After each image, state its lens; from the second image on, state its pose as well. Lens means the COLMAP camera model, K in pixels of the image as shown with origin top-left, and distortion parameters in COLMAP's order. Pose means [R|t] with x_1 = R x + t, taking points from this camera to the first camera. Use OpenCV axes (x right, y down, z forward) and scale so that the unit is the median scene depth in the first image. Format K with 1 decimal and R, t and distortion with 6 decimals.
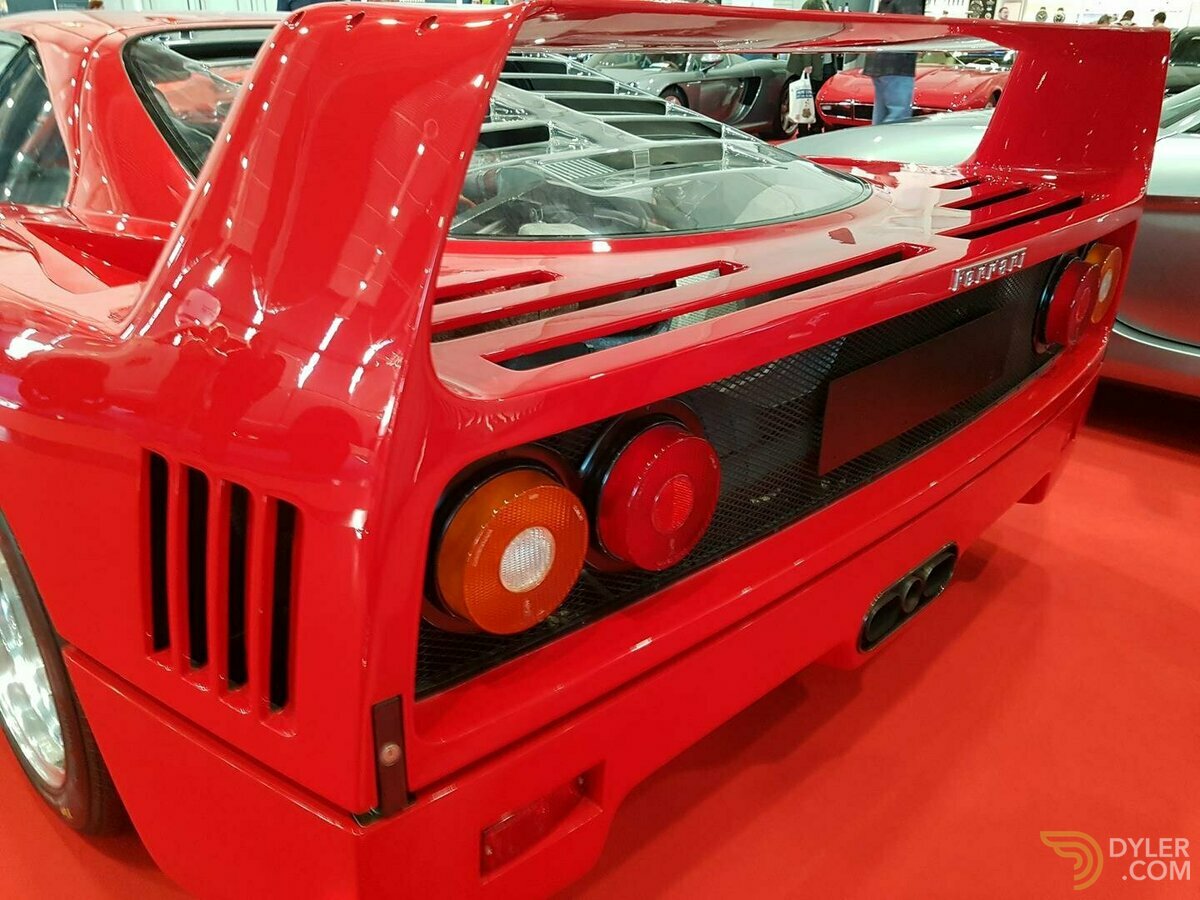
lens RADIAL K [[930.8, 0, 599.8], [0, 930.8, 494.3], [0, 0, 1]] dist [0.025345, 0.000861]
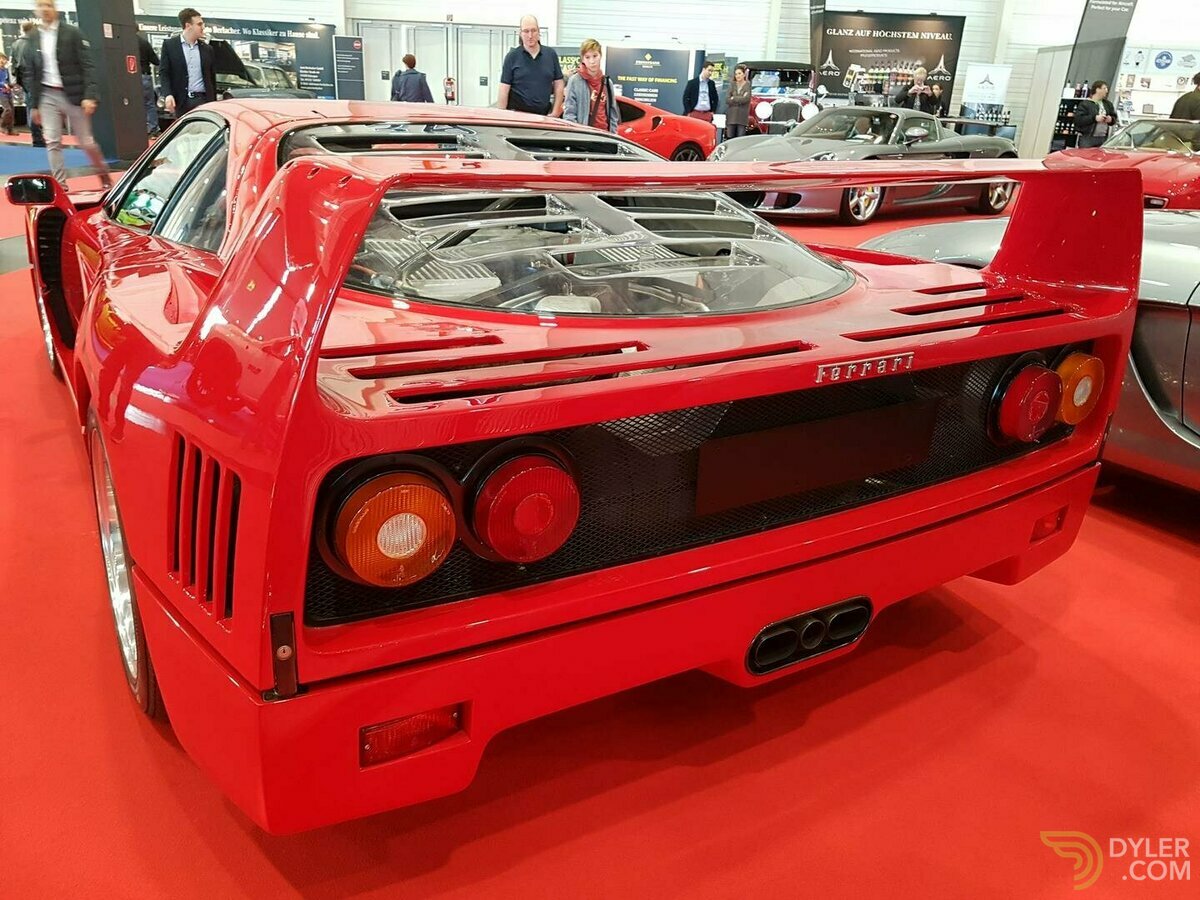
lens RADIAL K [[930.8, 0, 599.8], [0, 930.8, 494.3], [0, 0, 1]] dist [0.025345, 0.000861]
pose [[0.973631, 0.115845, -0.196524, 0.351149], [-0.126173, 0.991168, -0.040830, 0.019412], [0.190058, 0.064549, 0.979649, -0.244427]]
